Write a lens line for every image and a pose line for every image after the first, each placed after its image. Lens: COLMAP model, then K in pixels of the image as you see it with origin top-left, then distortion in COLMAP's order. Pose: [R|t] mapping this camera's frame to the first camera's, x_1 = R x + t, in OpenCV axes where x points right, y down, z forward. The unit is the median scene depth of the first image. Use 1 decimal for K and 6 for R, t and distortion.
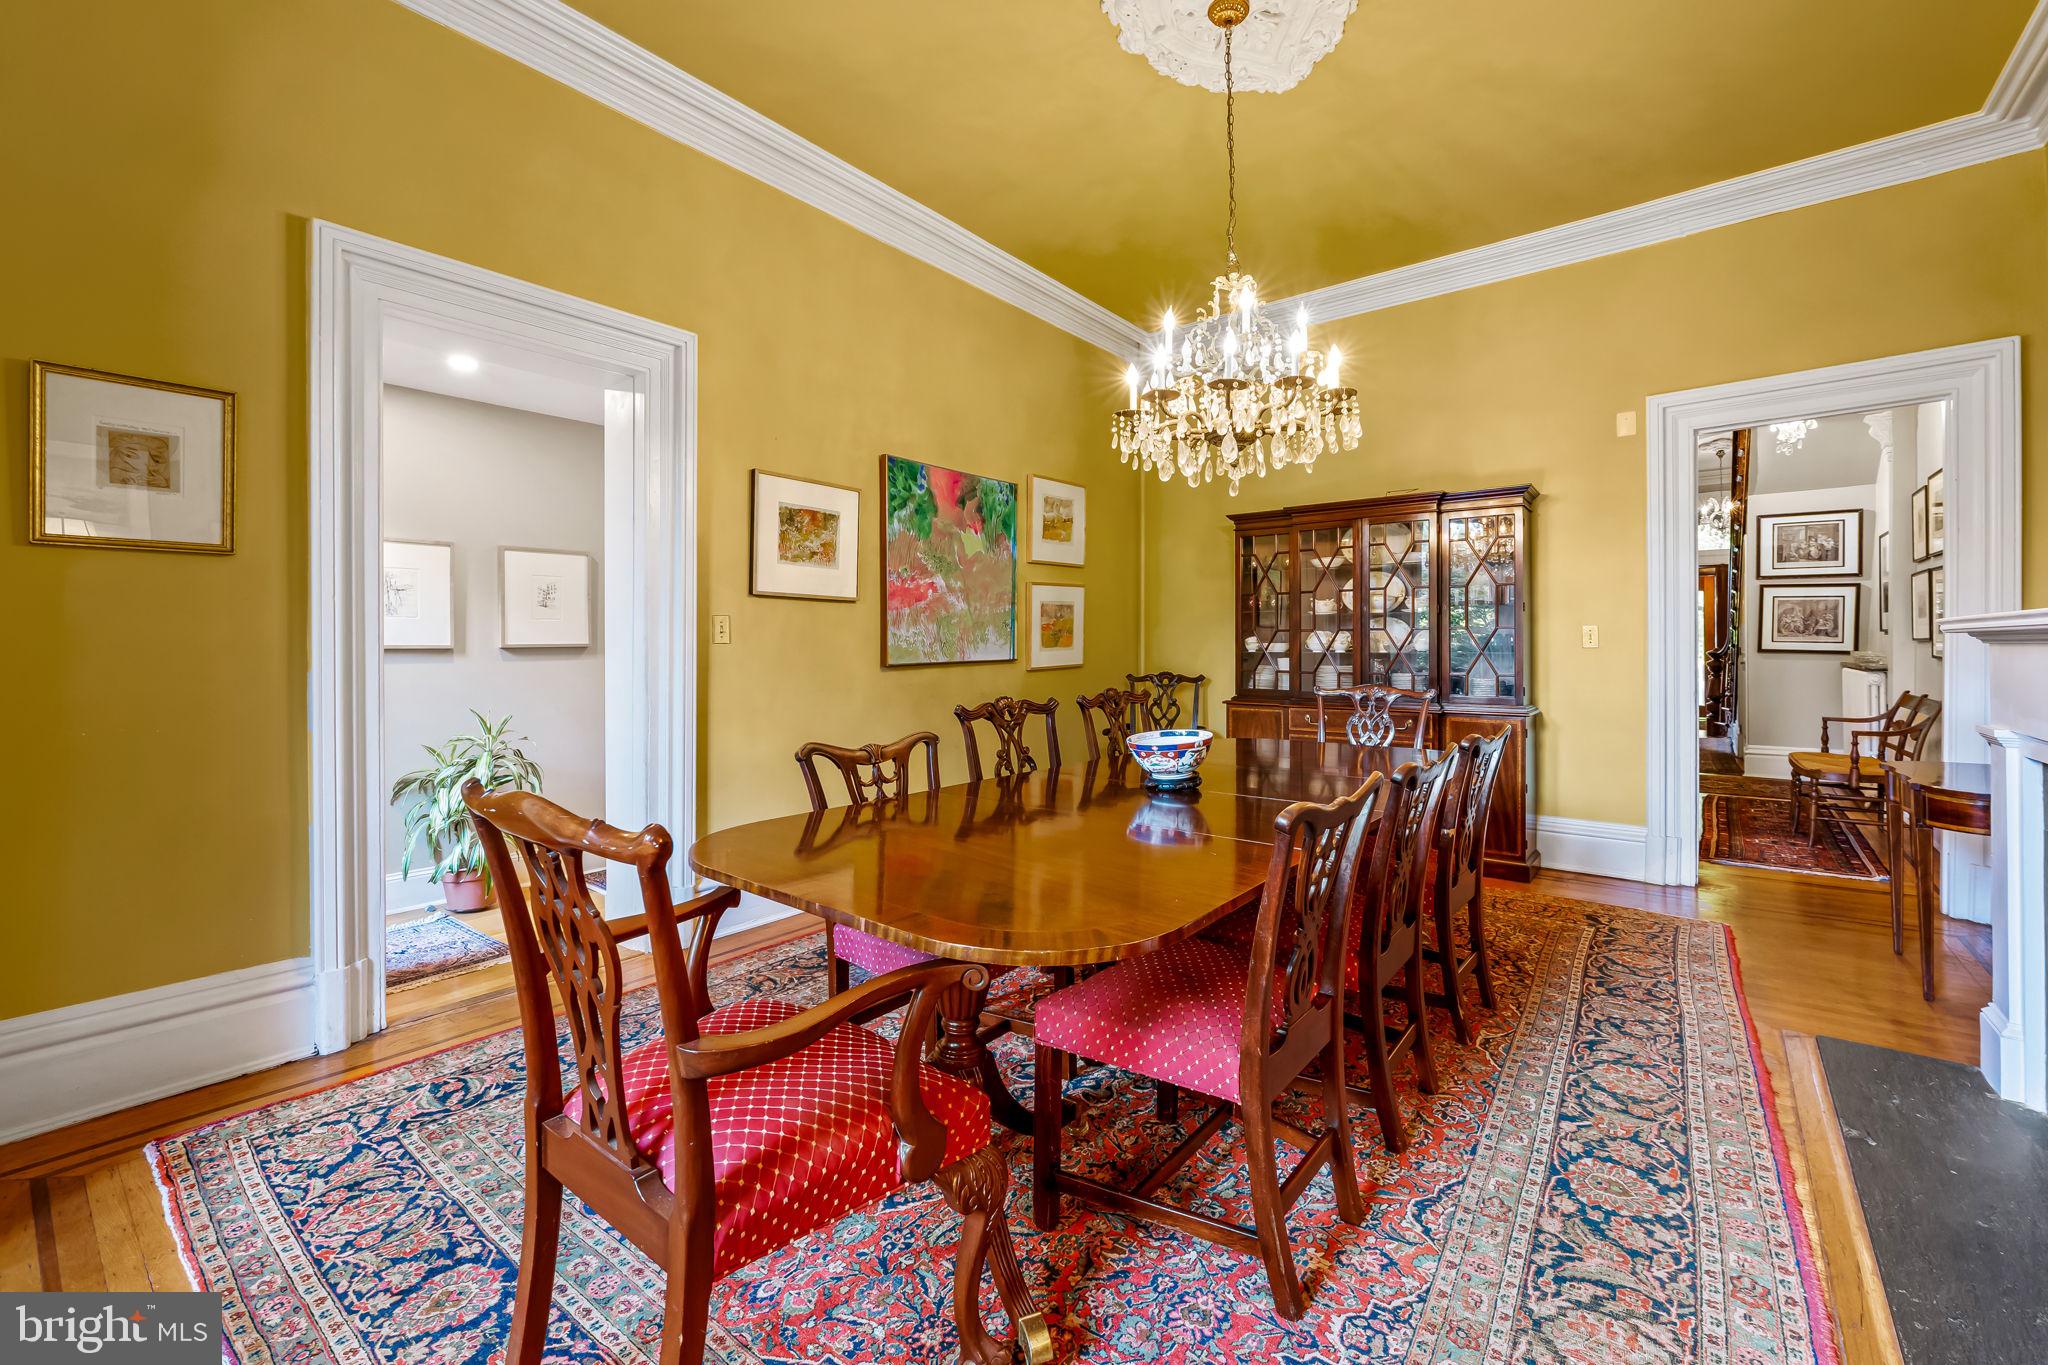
lens RADIAL K [[838.6, 0, 1020.6], [0, 838.6, 657.8], [0, 0, 1]] dist [-0.005097, 0.000484]
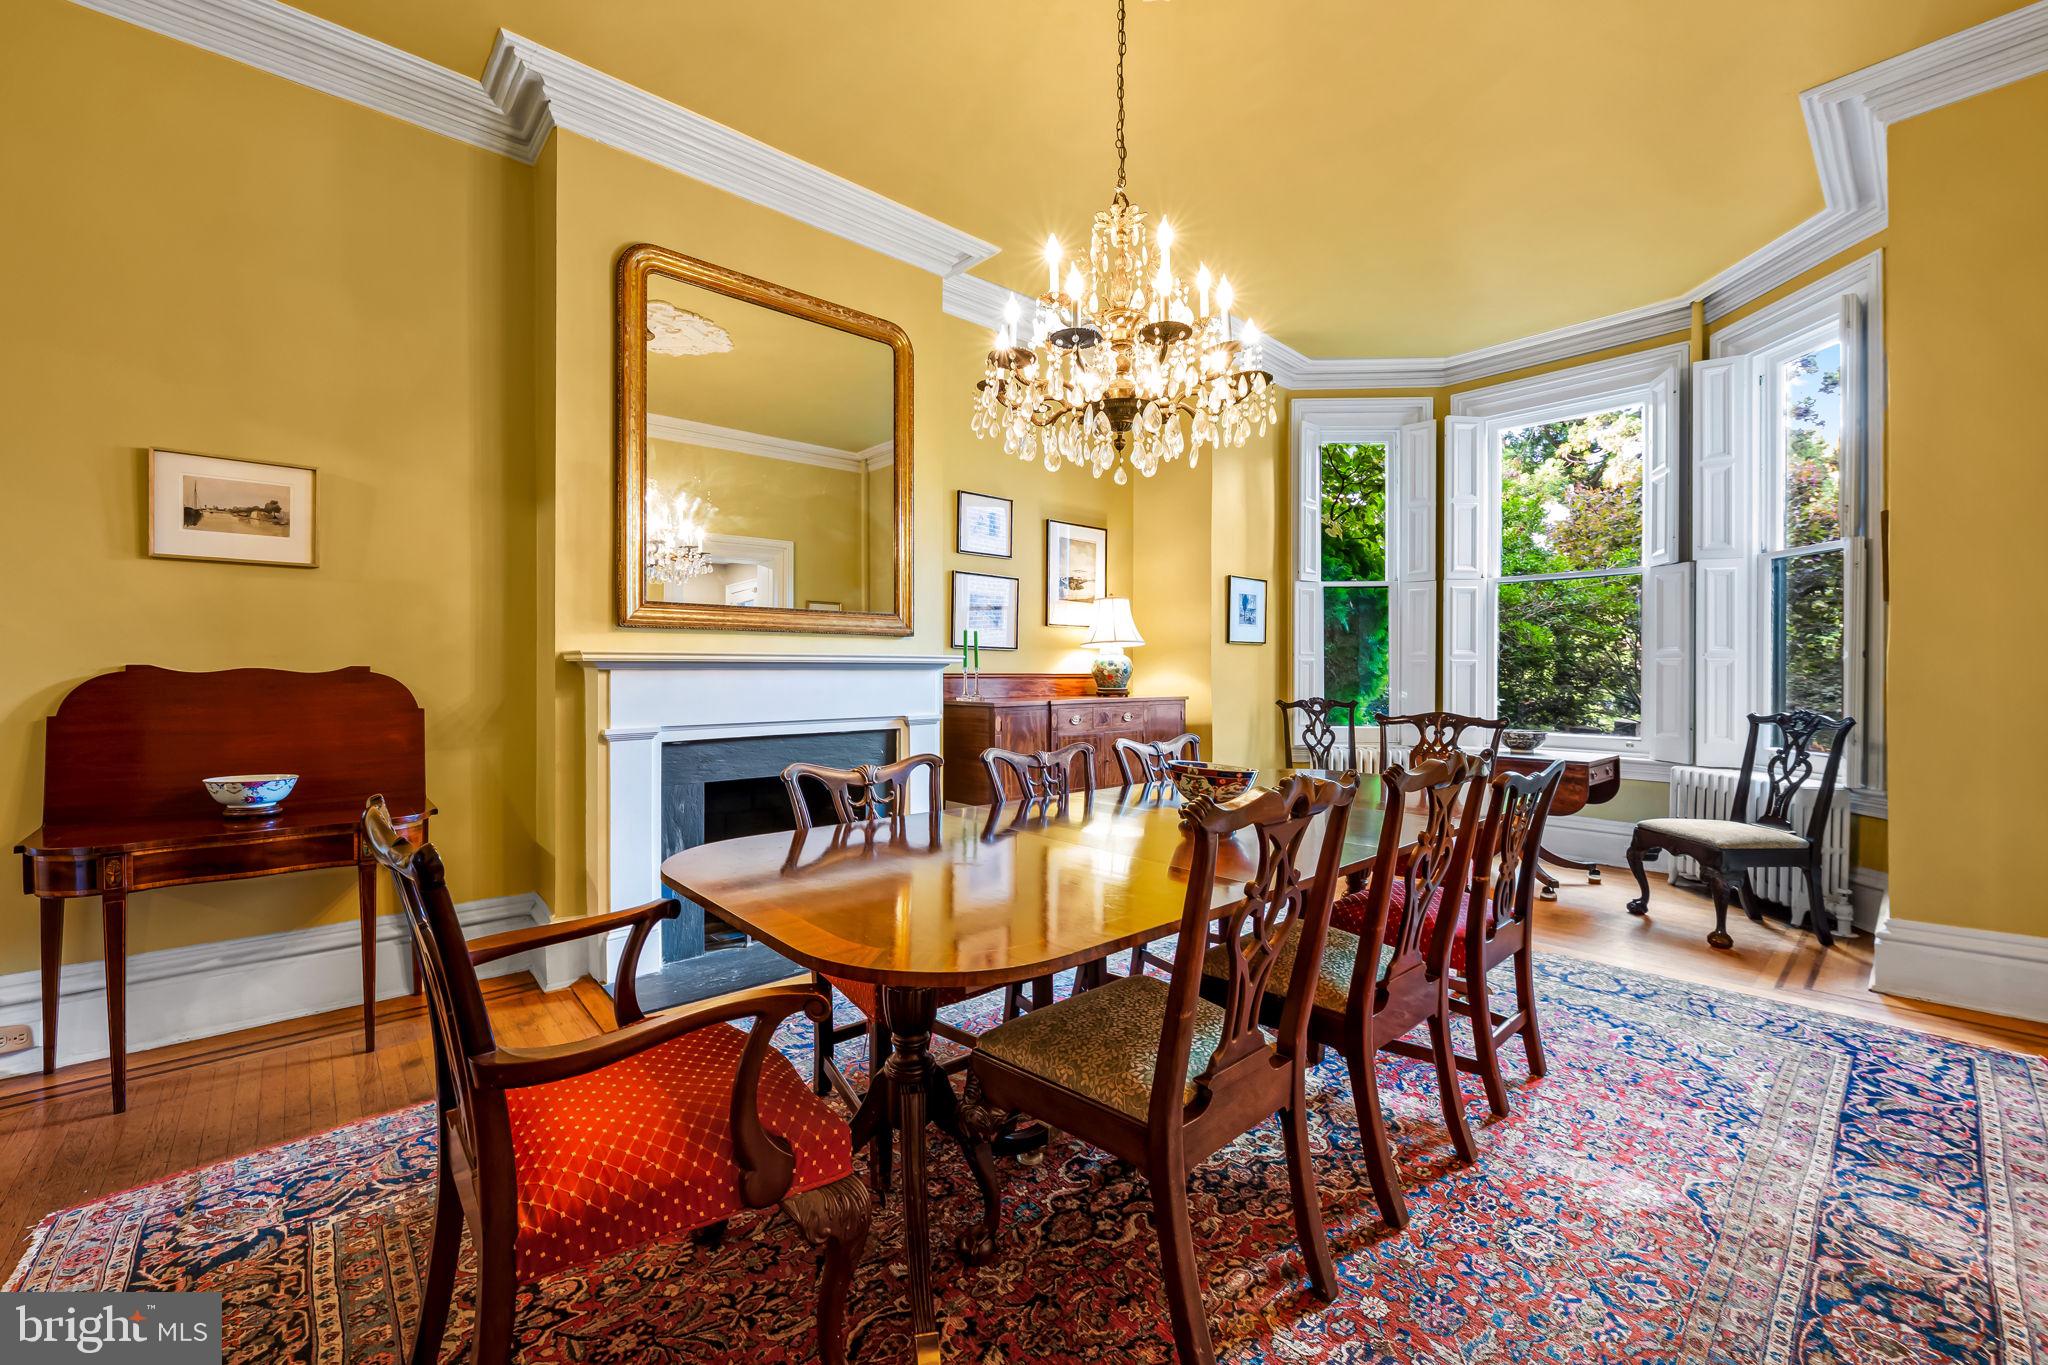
lens RADIAL K [[821.6, 0, 1024.0], [0, 821.6, 682.5], [0, 0, 1]] dist [-0.011900, 0.000189]
pose [[-0.987686, -0.002942, 0.156422, 0.223581], [0.001803, 0.999543, 0.030187, -0.022974], [-0.156439, 0.030097, -0.987229, 1.780063]]
